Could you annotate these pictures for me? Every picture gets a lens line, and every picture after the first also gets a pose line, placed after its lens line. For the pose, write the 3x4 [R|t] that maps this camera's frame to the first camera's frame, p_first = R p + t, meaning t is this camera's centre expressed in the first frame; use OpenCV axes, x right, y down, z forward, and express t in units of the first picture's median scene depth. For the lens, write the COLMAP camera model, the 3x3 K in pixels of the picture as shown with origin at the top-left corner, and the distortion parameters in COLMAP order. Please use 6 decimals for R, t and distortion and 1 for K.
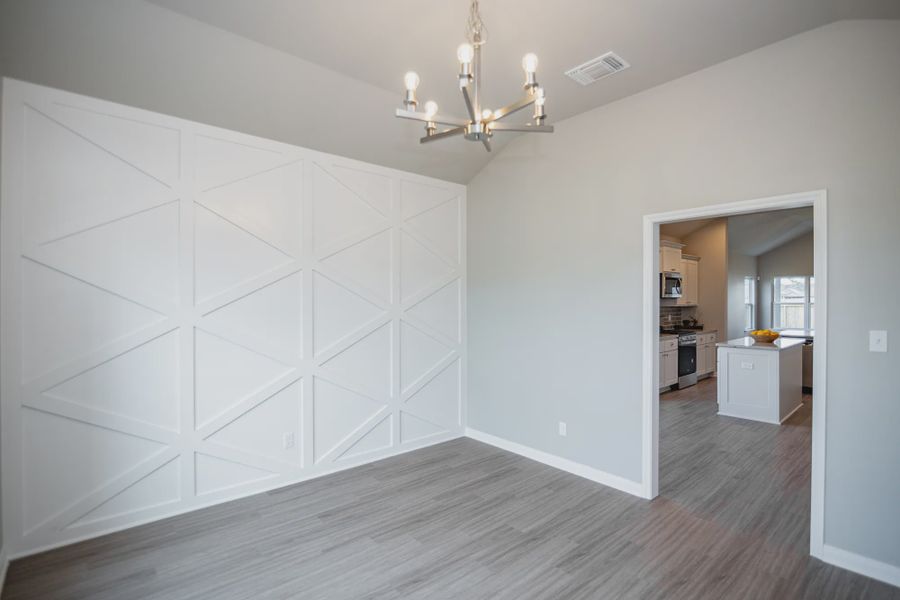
lens RADIAL K [[428.6, 0, 450.0], [0, 428.6, 300.0], [0, 0, 1]] dist [0.000604, -0.000002]
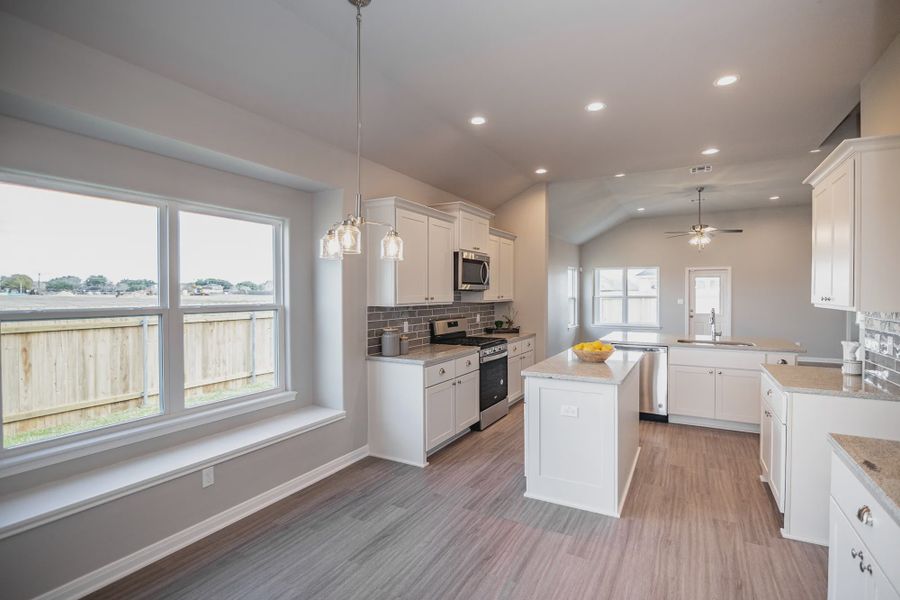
lens RADIAL K [[421.0, 0, 450.0], [0, 421.0, 300.0], [0, 0, 1]] dist [-0.036079, -0.000134]
pose [[0.947053, -0.008705, 0.320960, 0.247615], [0.004325, 0.999888, 0.014356, 0.000811], [-0.321049, -0.012207, 0.946984, 0.356657]]
